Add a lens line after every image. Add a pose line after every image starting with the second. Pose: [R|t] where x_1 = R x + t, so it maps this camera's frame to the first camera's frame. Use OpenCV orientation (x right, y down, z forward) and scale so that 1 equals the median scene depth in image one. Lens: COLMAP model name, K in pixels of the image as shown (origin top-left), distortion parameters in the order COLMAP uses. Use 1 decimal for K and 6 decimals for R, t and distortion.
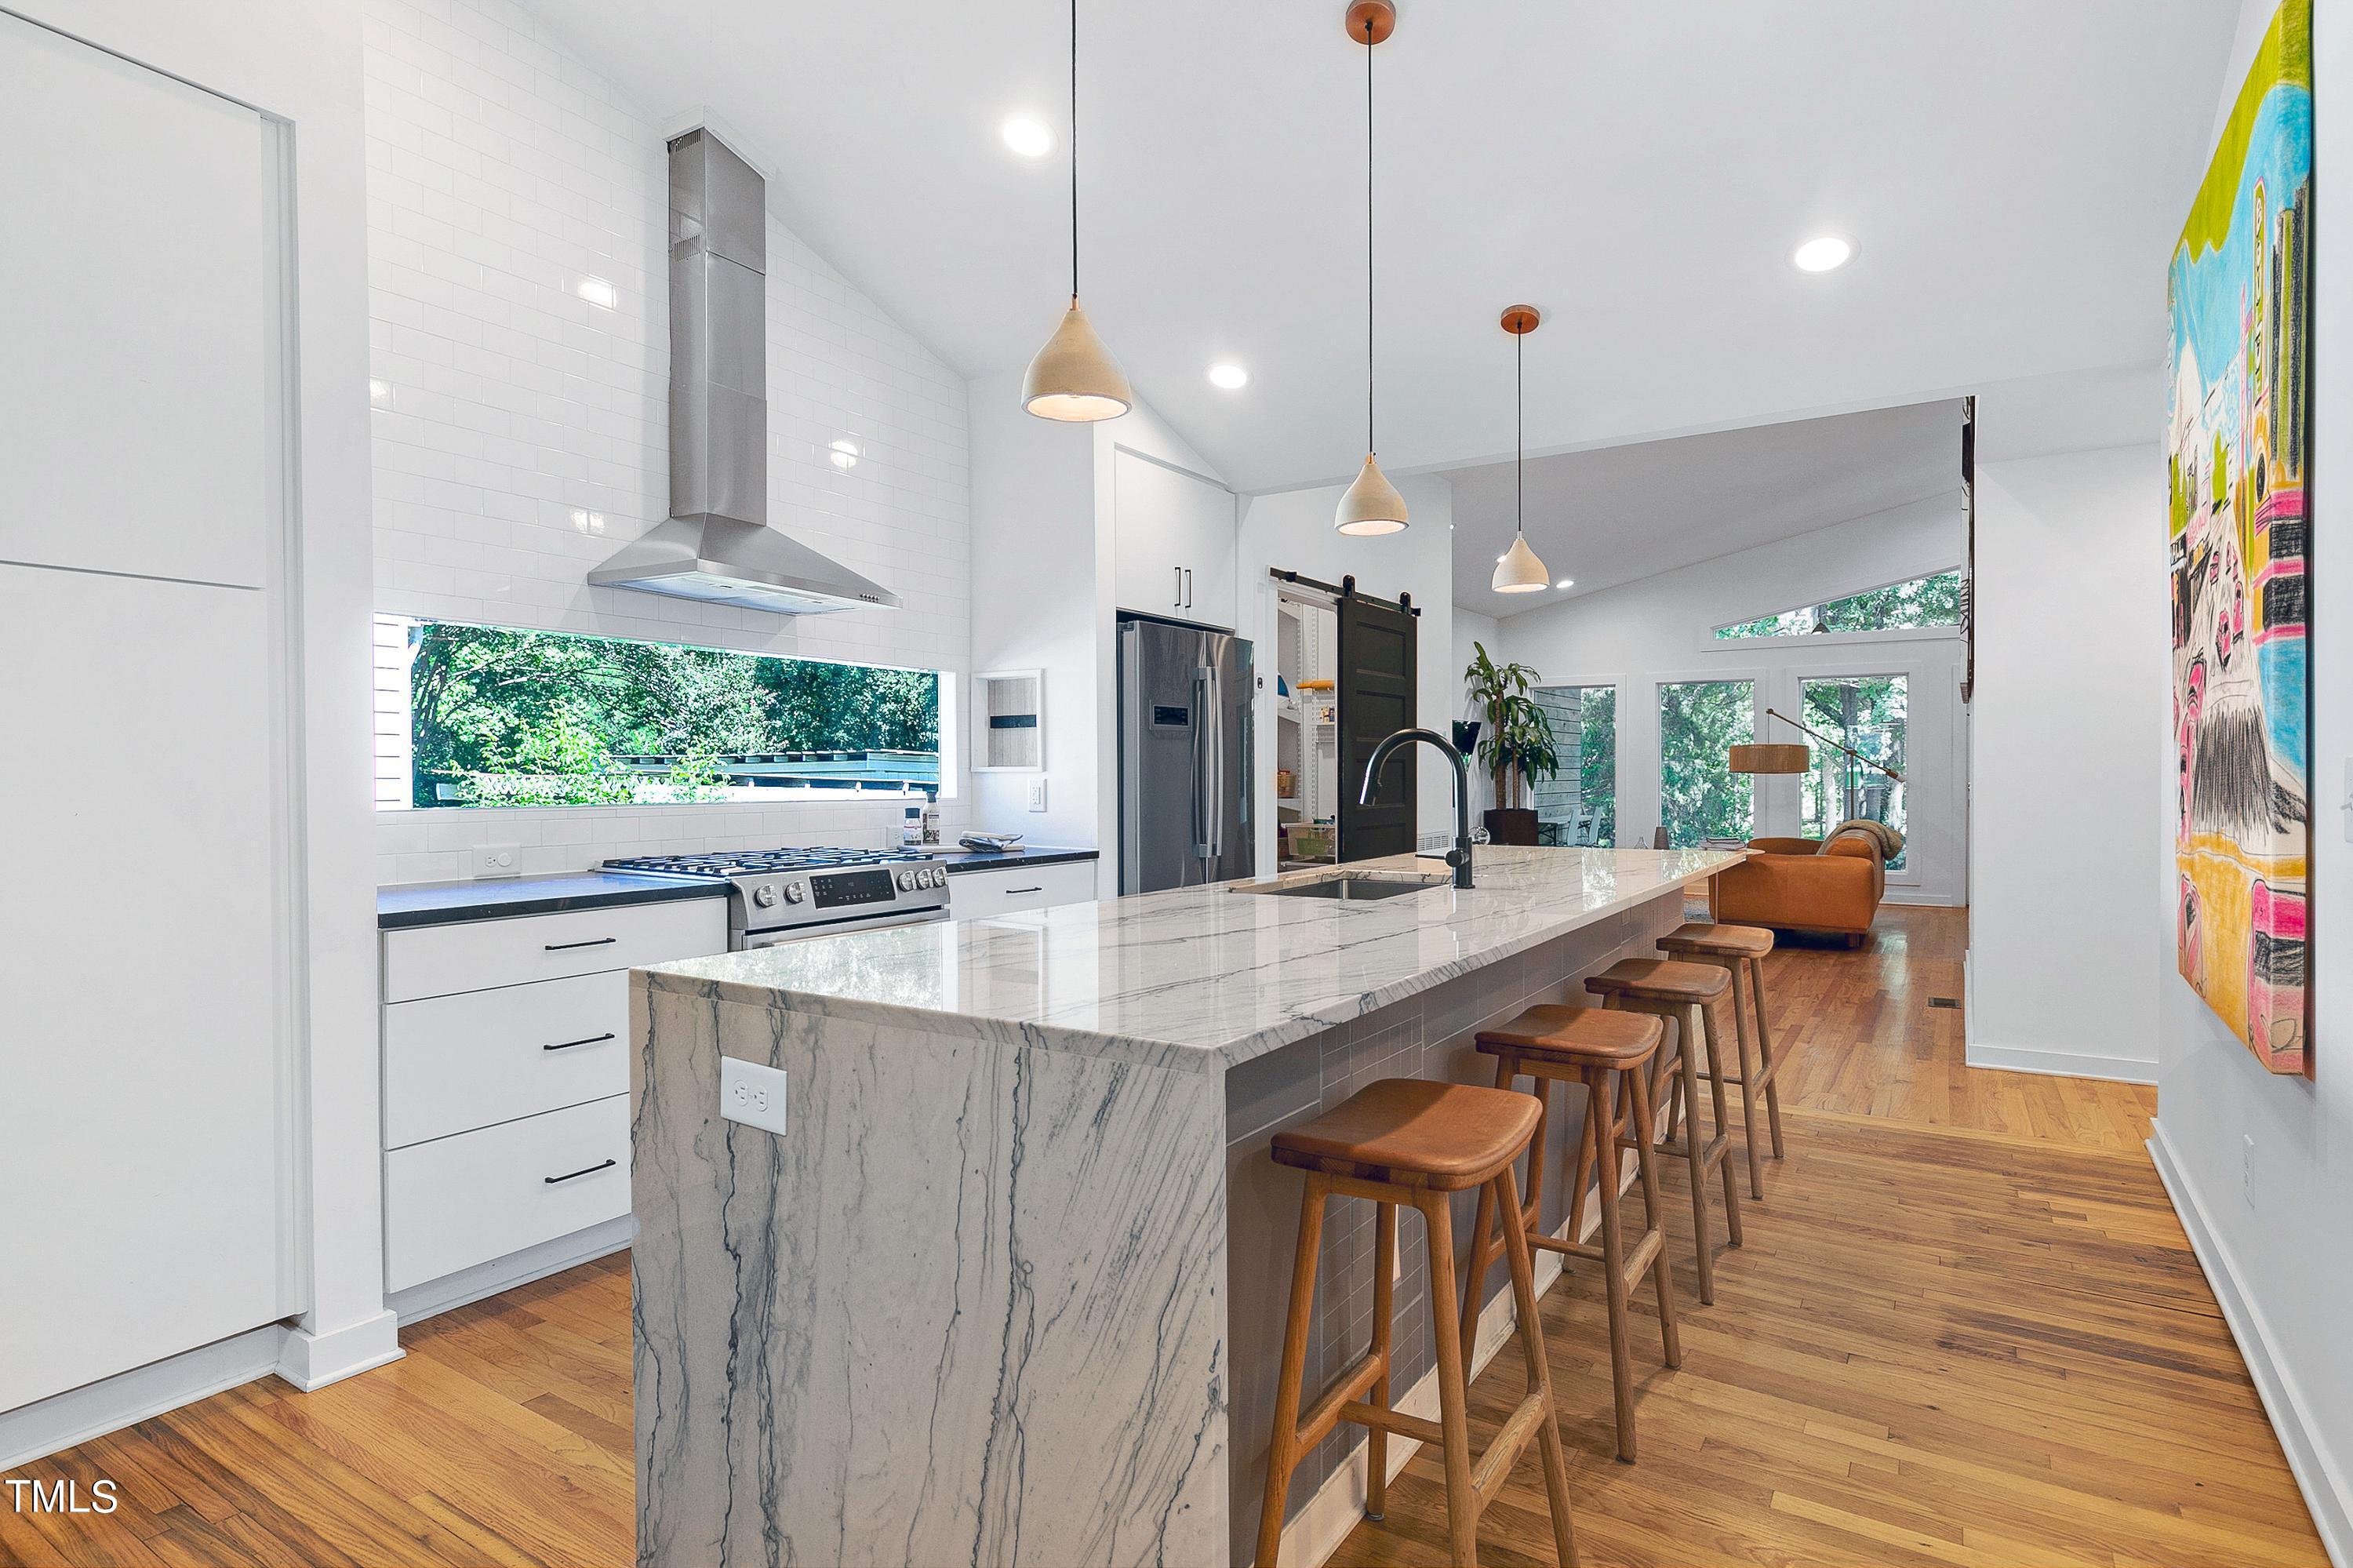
lens RADIAL K [[1210.1, 0, 1213.3], [0, 1210.1, 783.8], [0, 0, 1]] dist [0.001677, -0.000411]
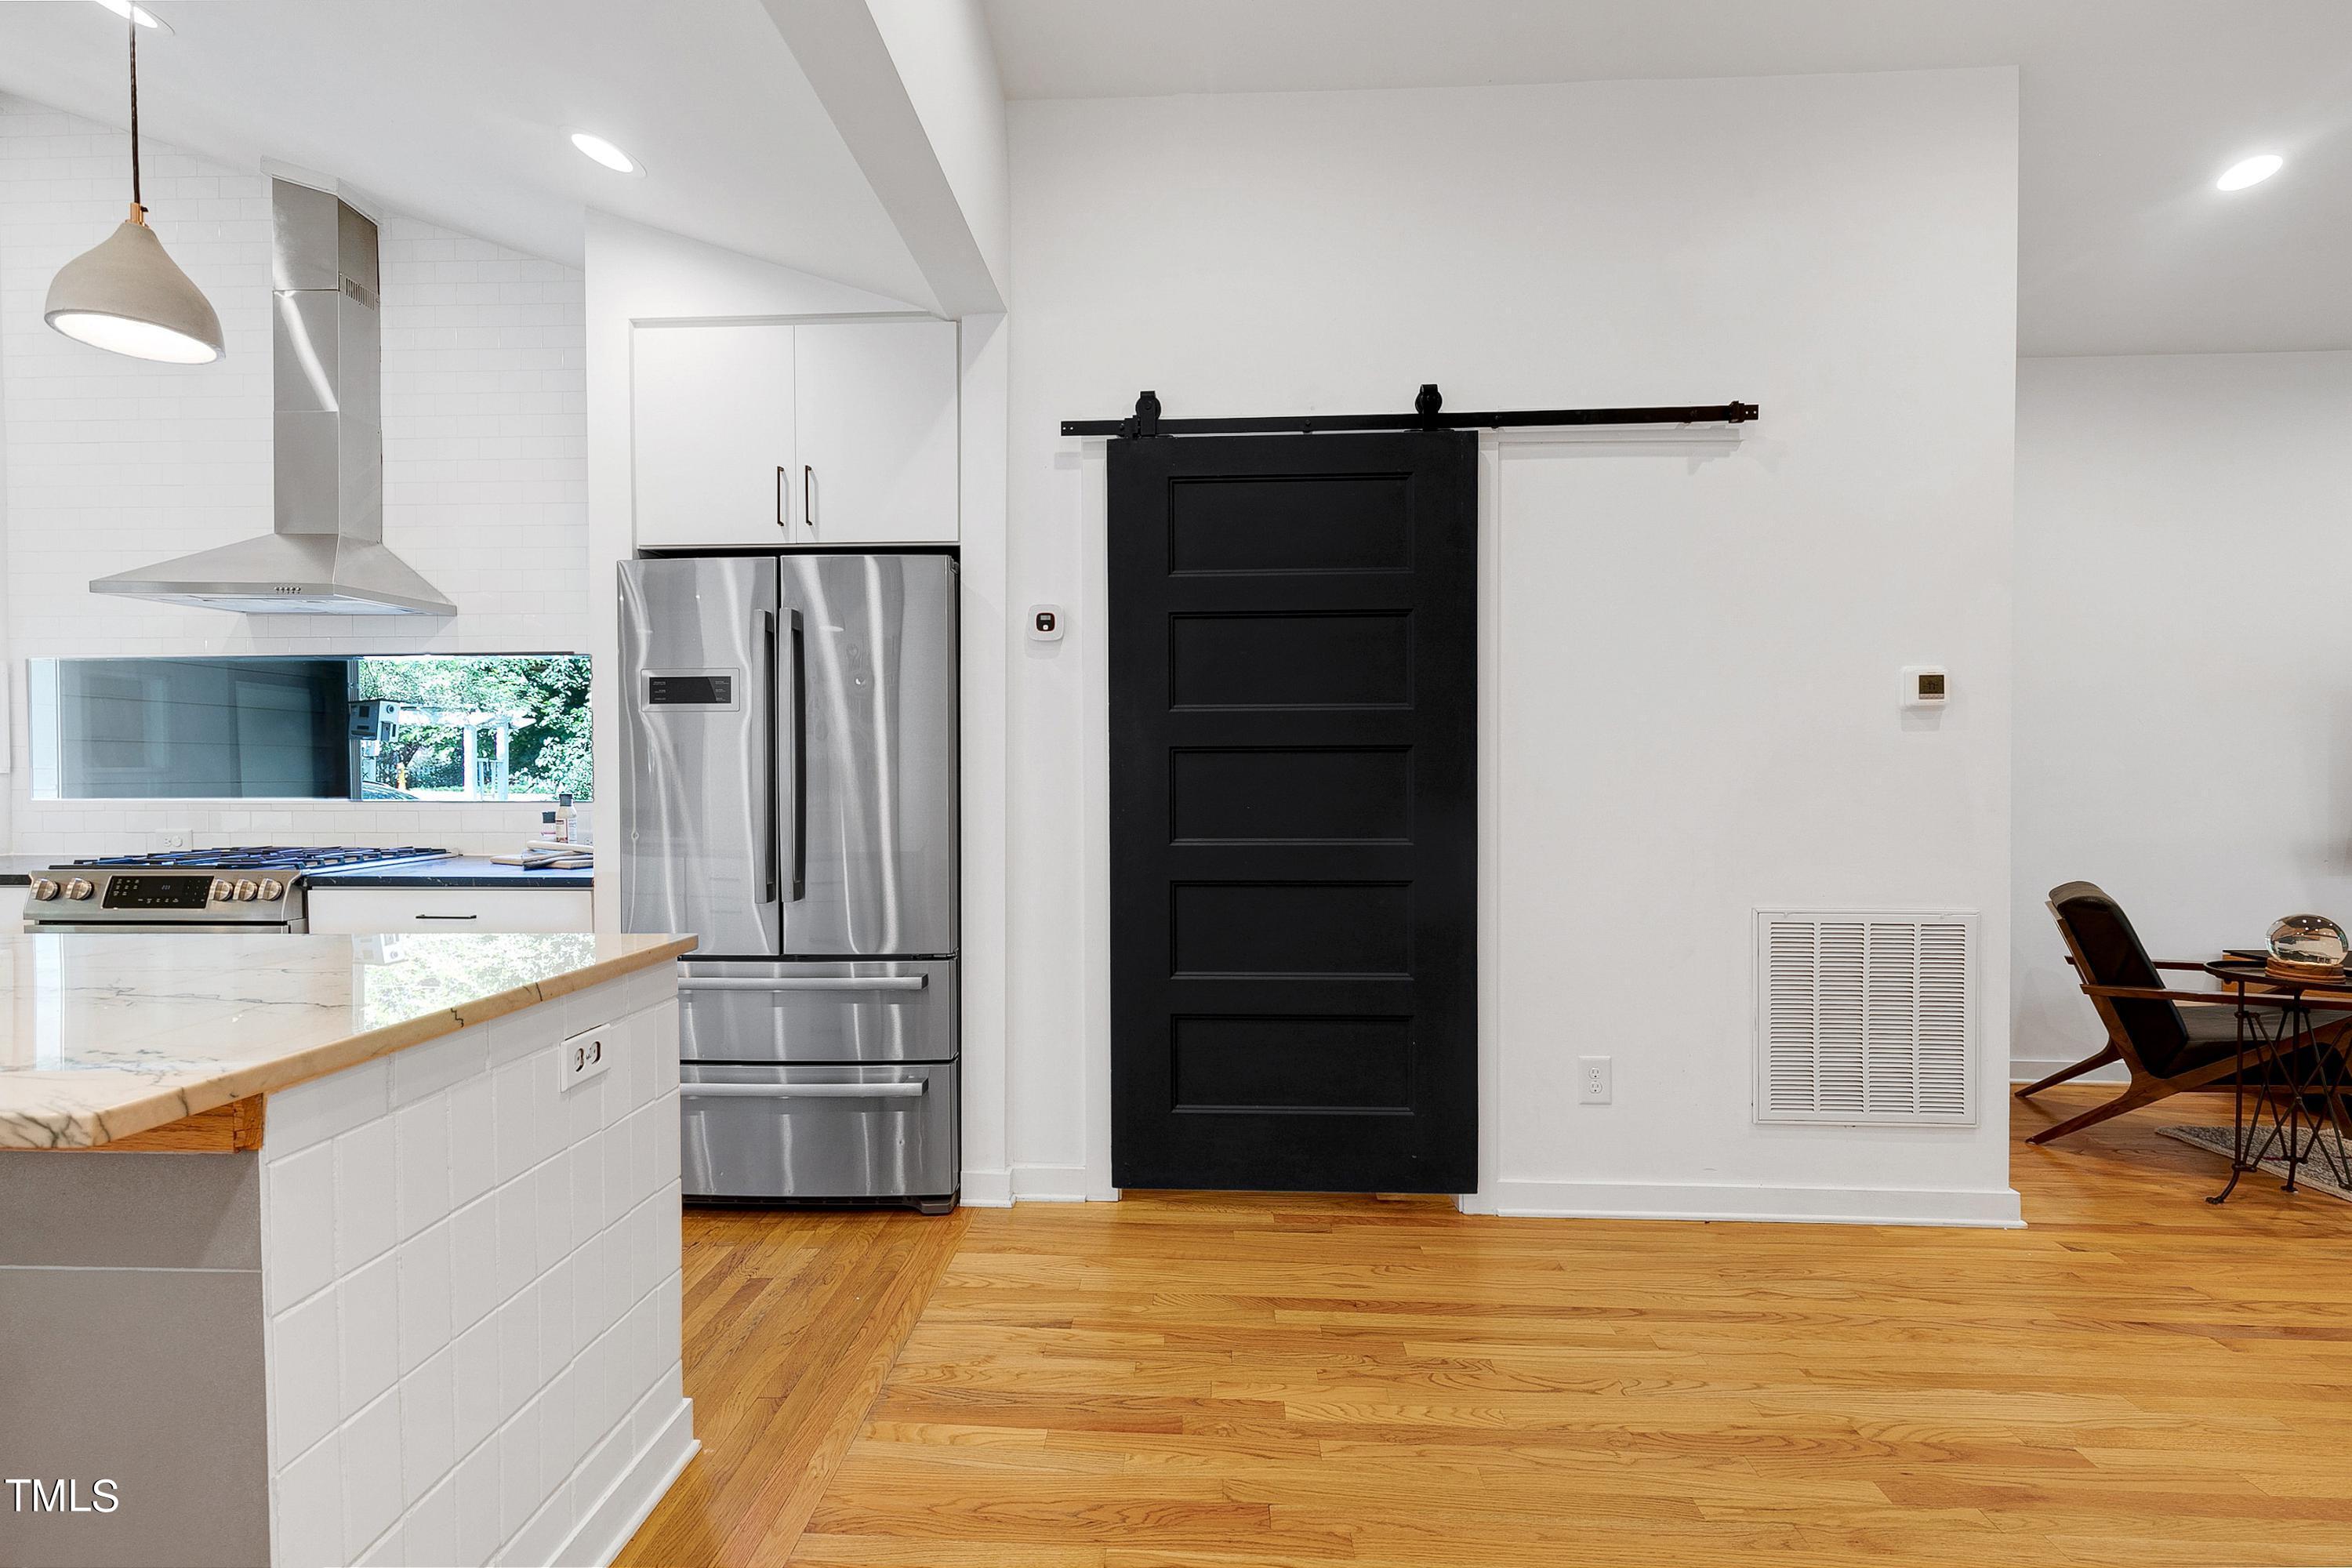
lens RADIAL K [[1061.1, 0, 1169.9], [0, 1061.1, 791.3], [0, 0, 1]] dist [0.009047, -0.001876]
pose [[0.500963, 0.015295, -0.865333, 0.644462], [-0.008060, 0.999883, 0.013007, -0.009263], [0.865431, 0.000458, 0.501028, 0.968660]]
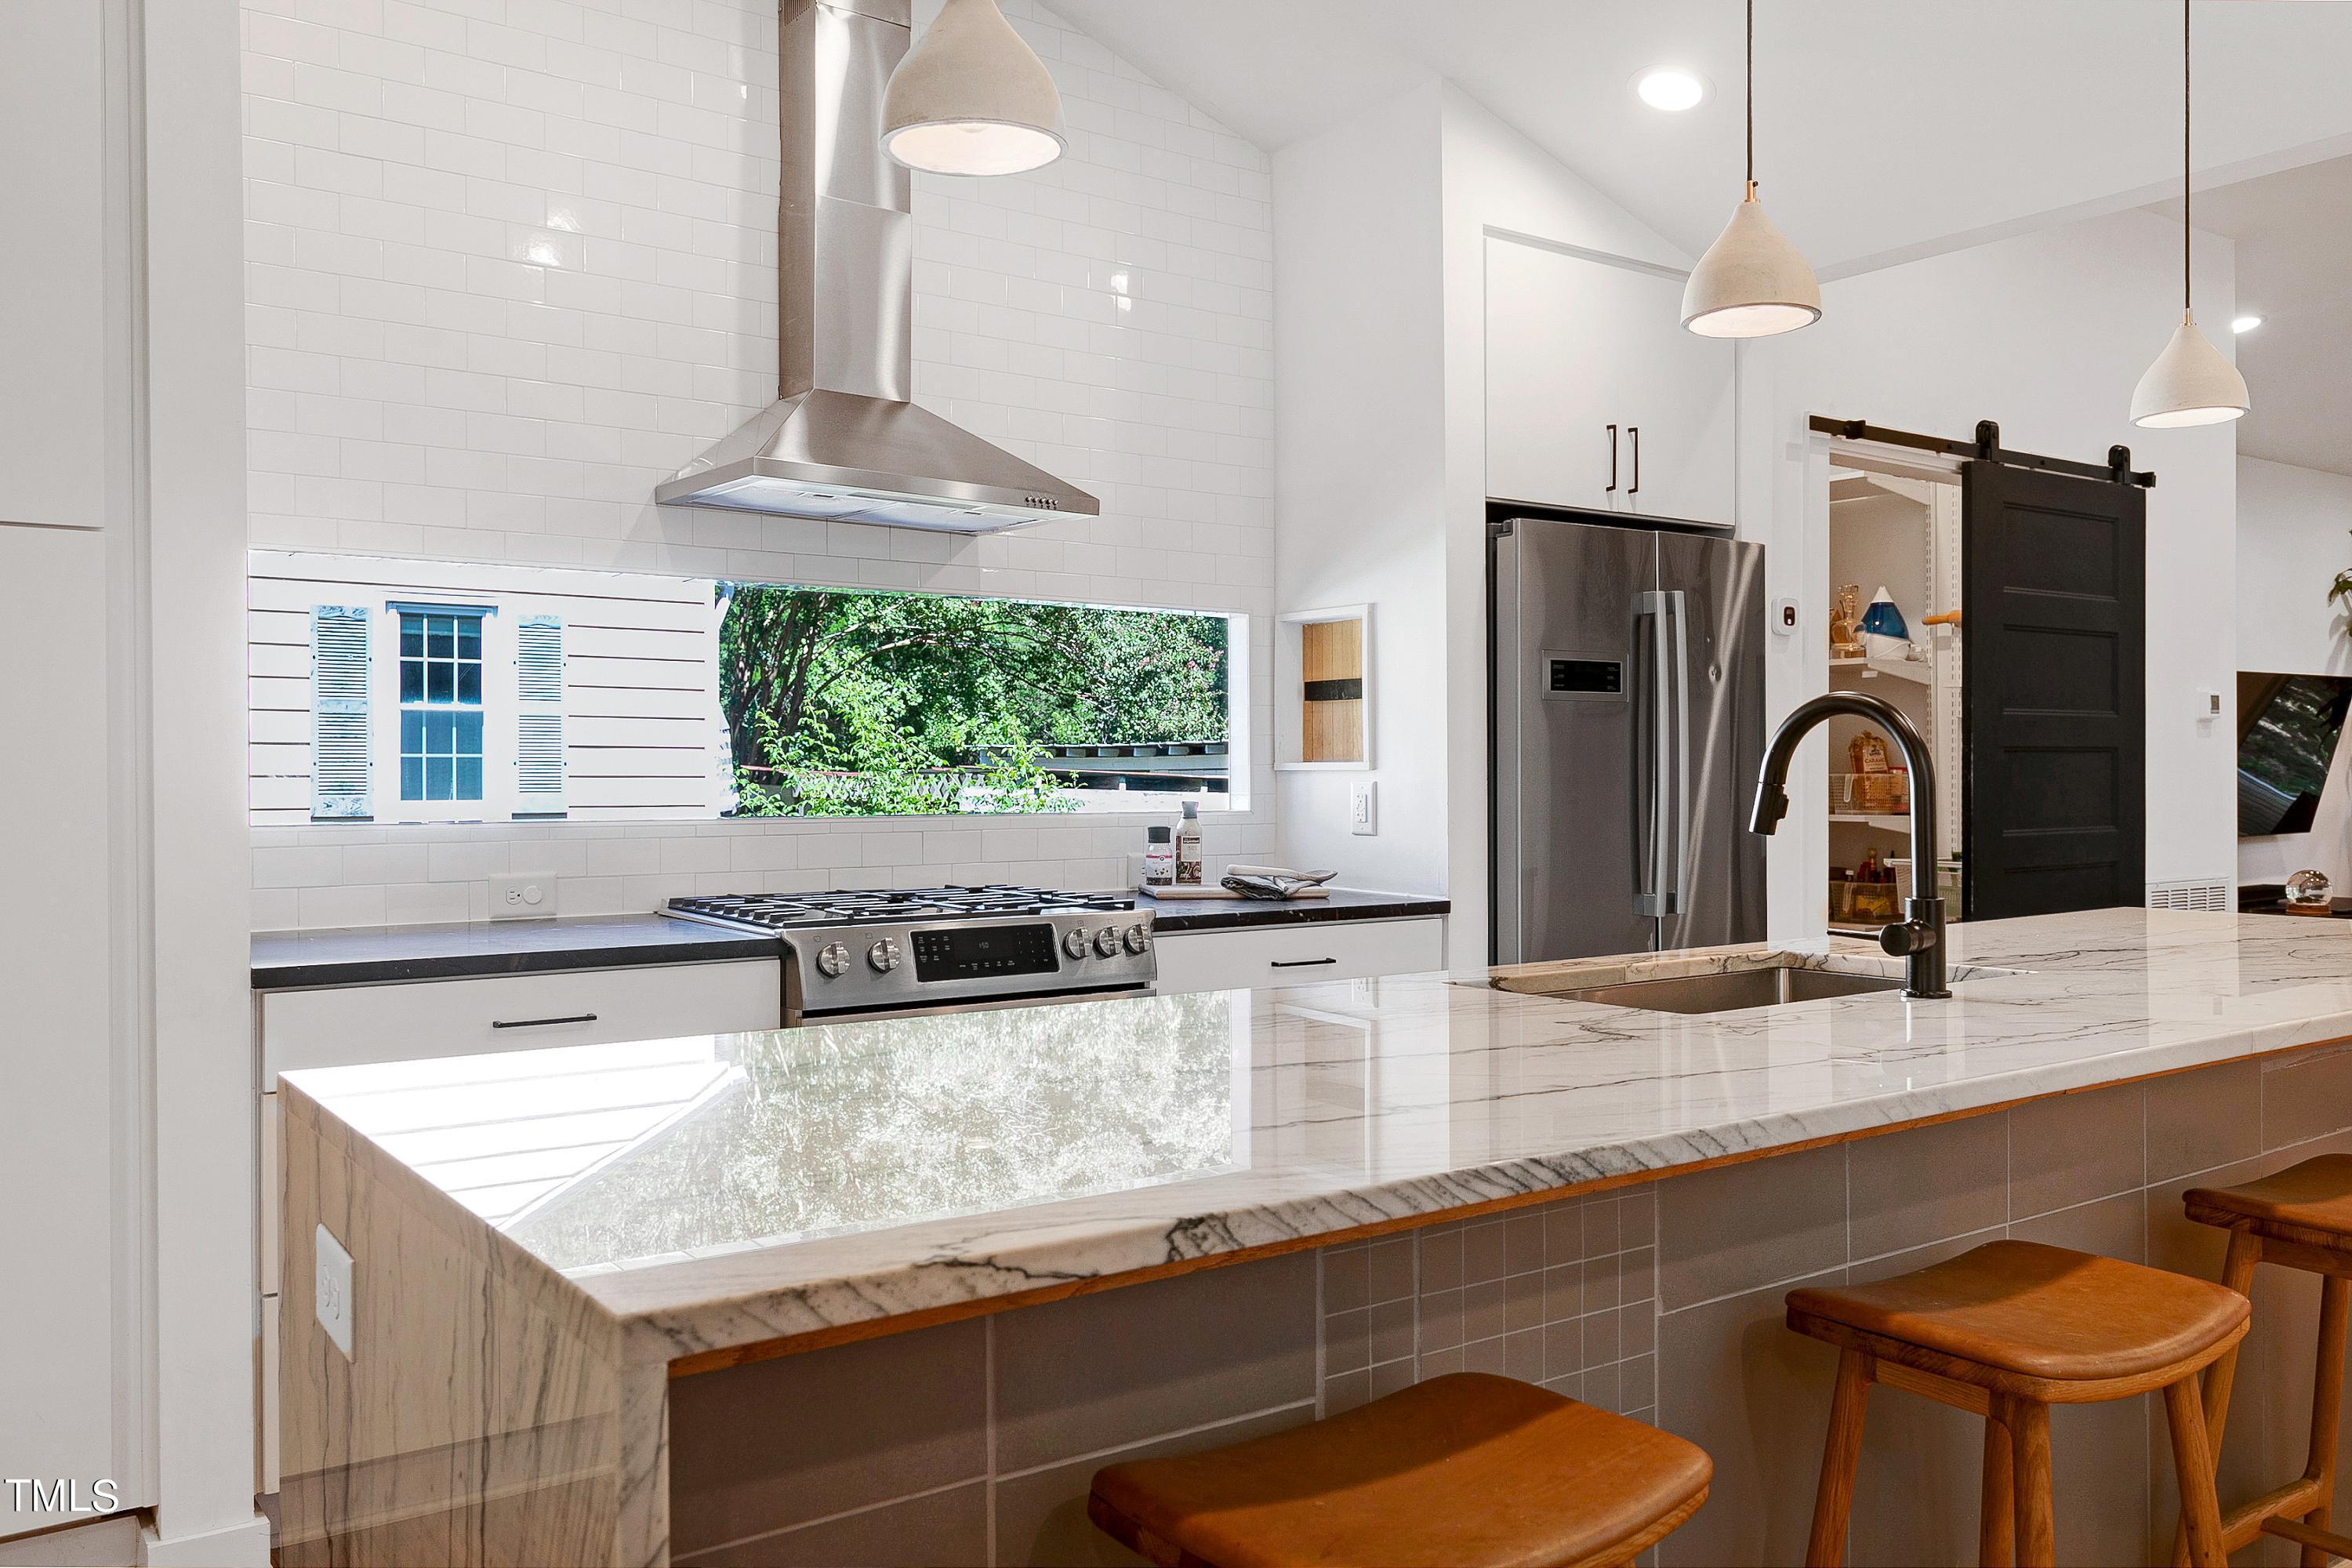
lens RADIAL K [[1865.9, 0, 1201.7], [0, 1865.9, 775.8], [0, 0, 1]] dist [0.000910, 0.009142]
pose [[0.930730, 0.001819, -0.365703, 0.129275], [-0.003674, 0.999984, -0.004375, -0.002832], [0.365689, 0.005416, 0.930721, 0.084795]]
